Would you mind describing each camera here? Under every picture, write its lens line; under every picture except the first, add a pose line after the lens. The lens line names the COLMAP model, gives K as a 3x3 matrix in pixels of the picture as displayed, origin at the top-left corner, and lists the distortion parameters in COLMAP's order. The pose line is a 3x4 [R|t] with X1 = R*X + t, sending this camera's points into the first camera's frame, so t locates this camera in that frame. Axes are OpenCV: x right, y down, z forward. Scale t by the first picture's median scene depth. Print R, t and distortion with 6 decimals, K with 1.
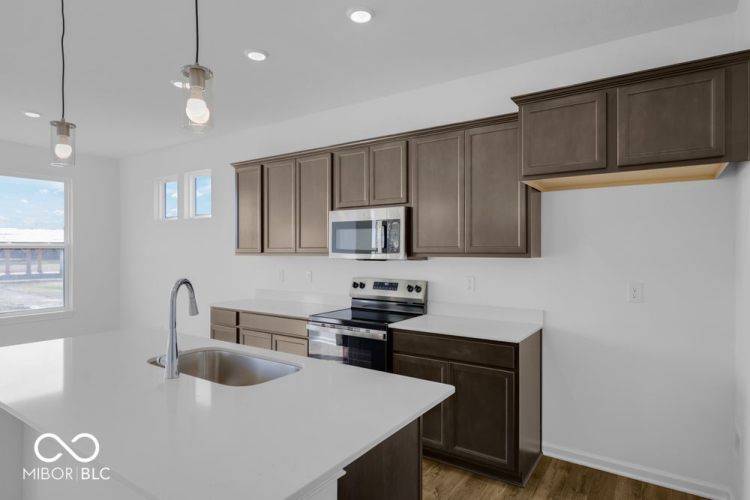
lens RADIAL K [[422.8, 0, 375.0], [0, 422.8, 250.0], [0, 0, 1]] dist [-0.000055, -0.000661]
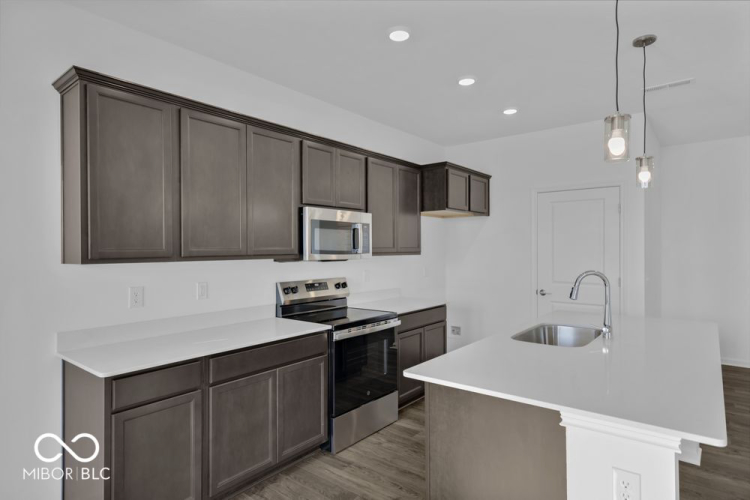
lens RADIAL K [[421.0, 0, 379.2], [0, 421.0, 251.8], [0, 0, 1]] dist [-0.007034, -0.001483]
pose [[0.087677, -0.001274, 0.996148, -0.981065], [0.006526, 0.999978, 0.000704, 0.002872], [-0.996128, 0.006440, 0.087683, 0.785664]]
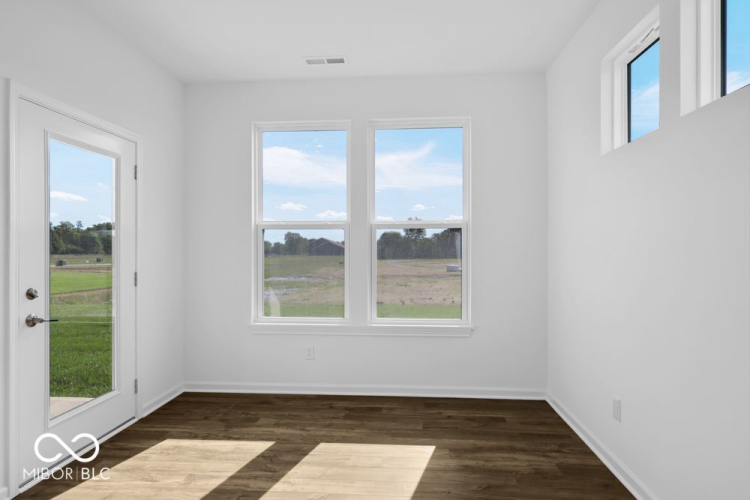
lens RADIAL K [[396.7, 0, 375.0], [0, 396.7, 250.0], [0, 0, 1]] dist [0.001622, 0.000457]
pose [[0.480019, -0.004862, -0.877245, -0.443164], [0.001358, 0.999988, -0.004799, 0.051975], [0.877257, 0.001112, 0.480020, 0.964375]]
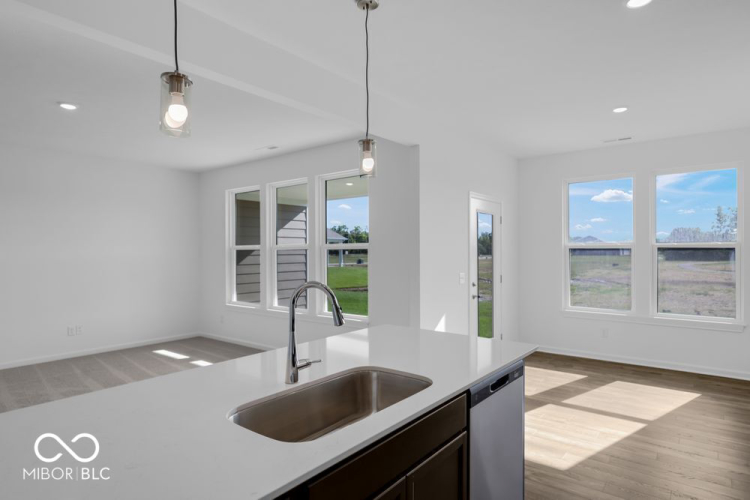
lens RADIAL K [[427.8, 0, 390.0], [0, 427.8, 250.7], [0, 0, 1]] dist [0.002790, 0.002204]
pose [[-0.064782, -0.000048, -0.997899, 0.230642], [0.001687, 0.999999, -0.000158, 0.000951], [0.997898, -0.001694, -0.064782, 0.614125]]
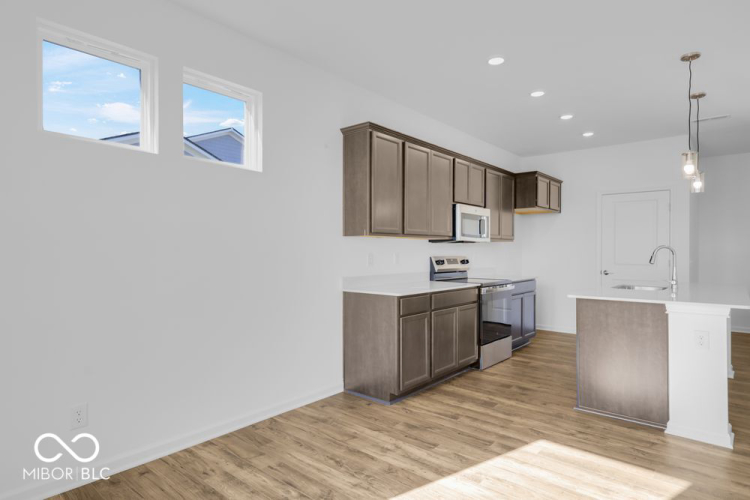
lens RADIAL K [[434.5, 0, 375.0], [0, 434.5, 250.0], [0, 0, 1]] dist [0.000916, 0.000142]
pose [[0.118154, 0.007816, 0.992964, -1.475841], [-0.002248, 0.999969, -0.007603, 0.061405], [-0.992993, -0.001334, 0.118168, 1.115719]]
